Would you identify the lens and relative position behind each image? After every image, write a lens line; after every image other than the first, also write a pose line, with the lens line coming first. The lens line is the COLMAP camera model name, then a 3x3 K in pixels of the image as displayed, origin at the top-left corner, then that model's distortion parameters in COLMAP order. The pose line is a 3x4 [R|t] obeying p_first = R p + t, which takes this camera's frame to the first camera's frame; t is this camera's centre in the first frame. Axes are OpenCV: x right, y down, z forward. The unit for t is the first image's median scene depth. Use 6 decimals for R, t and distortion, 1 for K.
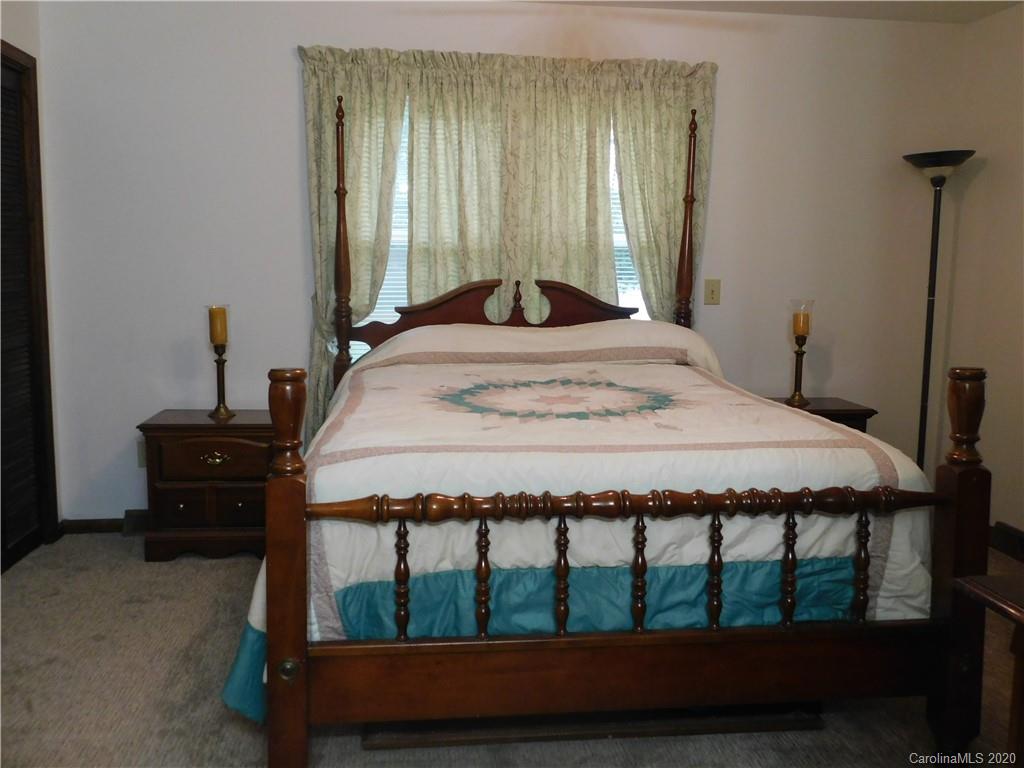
lens RADIAL K [[896.9, 0, 511.5], [0, 896.9, 380.0], [0, 0, 1]] dist [0.017940, -0.006223]
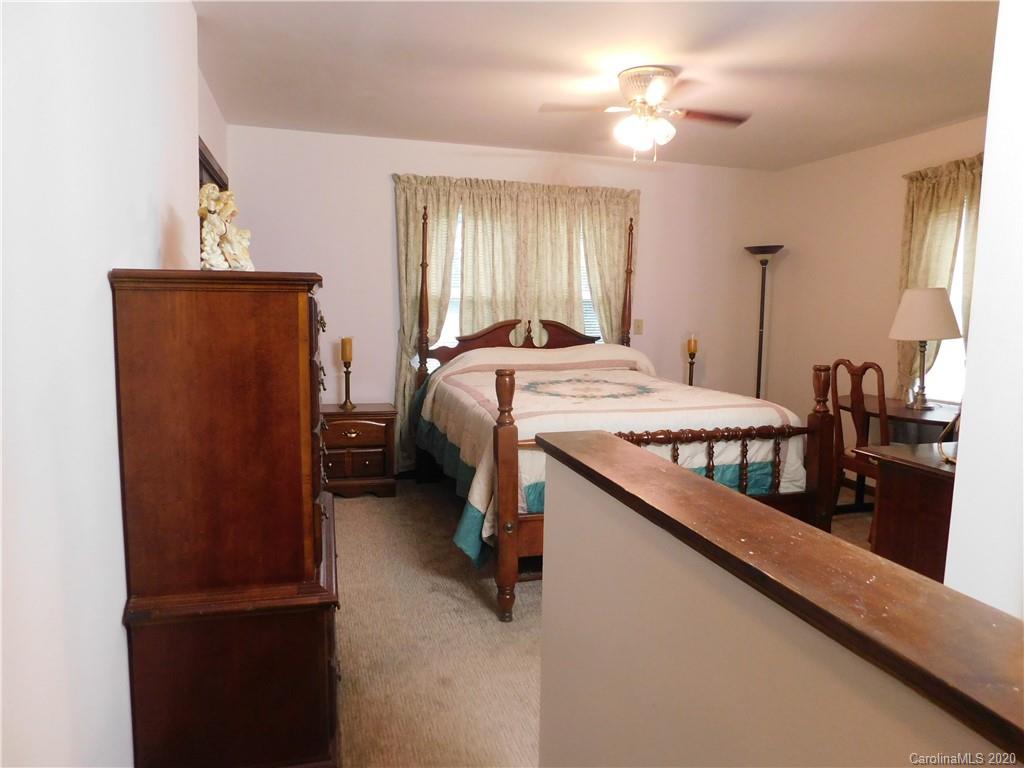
lens RADIAL K [[679.7, 0, 512.3], [0, 679.7, 384.9], [0, 0, 1]] dist [-0.024290, 0.006430]
pose [[0.986411, -0.017702, 0.163340, -0.228282], [0.019394, 0.999773, -0.008771, 0.016283], [-0.163147, 0.011820, 0.986531, -0.205560]]
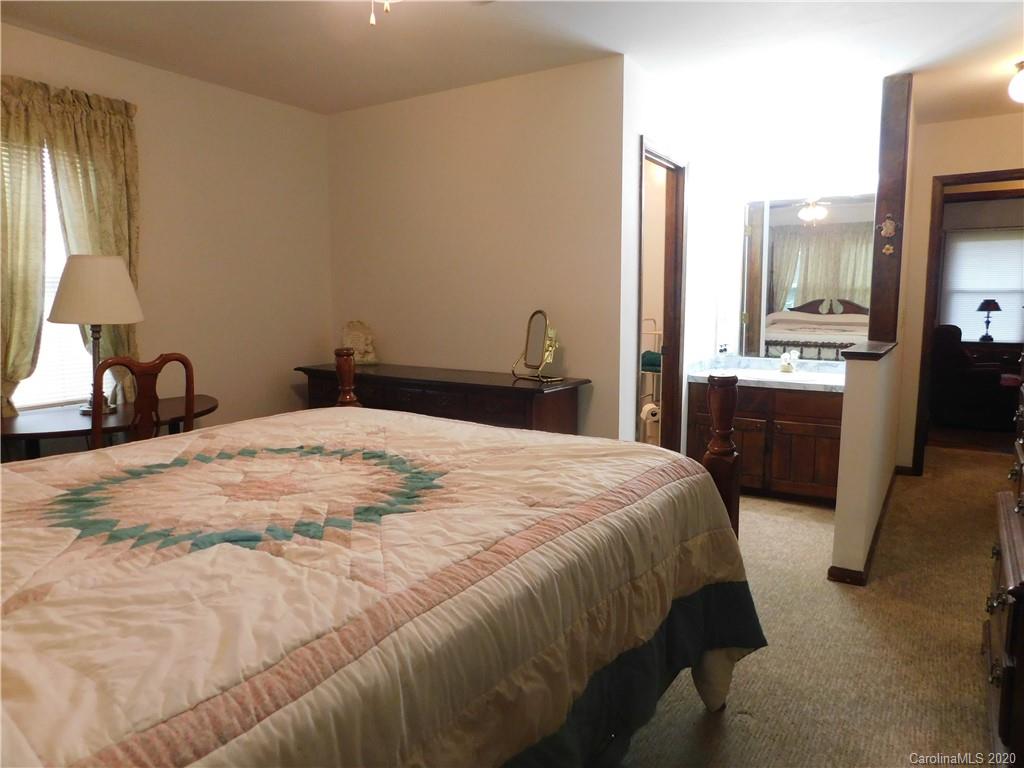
lens RADIAL K [[679.7, 0, 511.9], [0, 679.7, 384.1], [0, 0, 1]] dist [-0.024290, 0.006430]
pose [[0.901765, 0.031954, -0.431044, 0.027025], [-0.027697, 0.999486, 0.016151, 0.170449], [0.431338, -0.002626, 0.902186, -1.542997]]
